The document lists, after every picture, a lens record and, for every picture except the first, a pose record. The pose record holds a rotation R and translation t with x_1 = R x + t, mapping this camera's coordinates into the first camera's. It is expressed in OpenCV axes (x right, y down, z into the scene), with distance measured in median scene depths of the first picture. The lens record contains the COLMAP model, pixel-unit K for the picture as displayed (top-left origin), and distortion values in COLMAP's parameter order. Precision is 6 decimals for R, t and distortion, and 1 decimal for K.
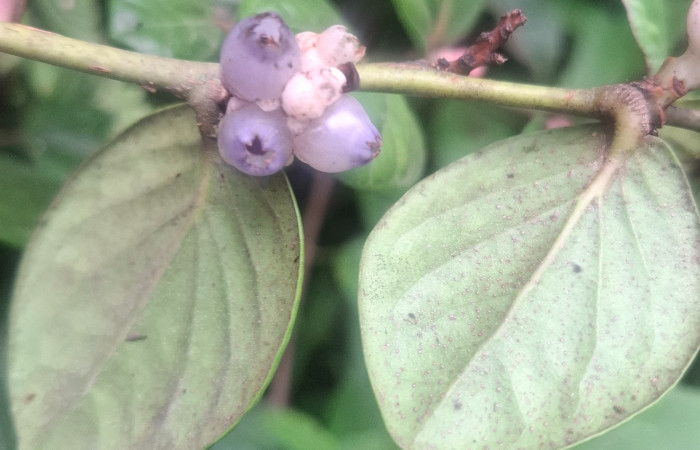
lens RADIAL K [[563.7, 0, 350.0], [0, 563.7, 225.0], [0, 0, 1]] dist [-0.001411, -0.103472]
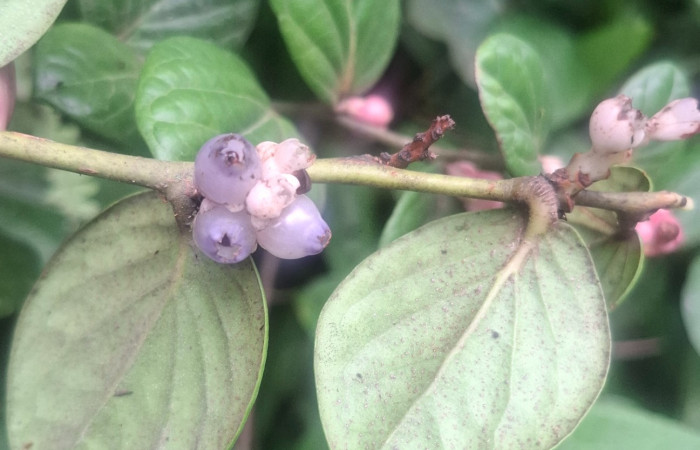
lens RADIAL K [[666.3, 0, 350.0], [0, 666.3, 225.0], [0, 0, 1]] dist [0.004460, -0.116512]
pose [[0.999615, -0.016170, 0.022560, 0.063086], [0.015417, 0.999332, 0.033145, -0.204956], [-0.023081, -0.032785, 0.999196, -0.399868]]
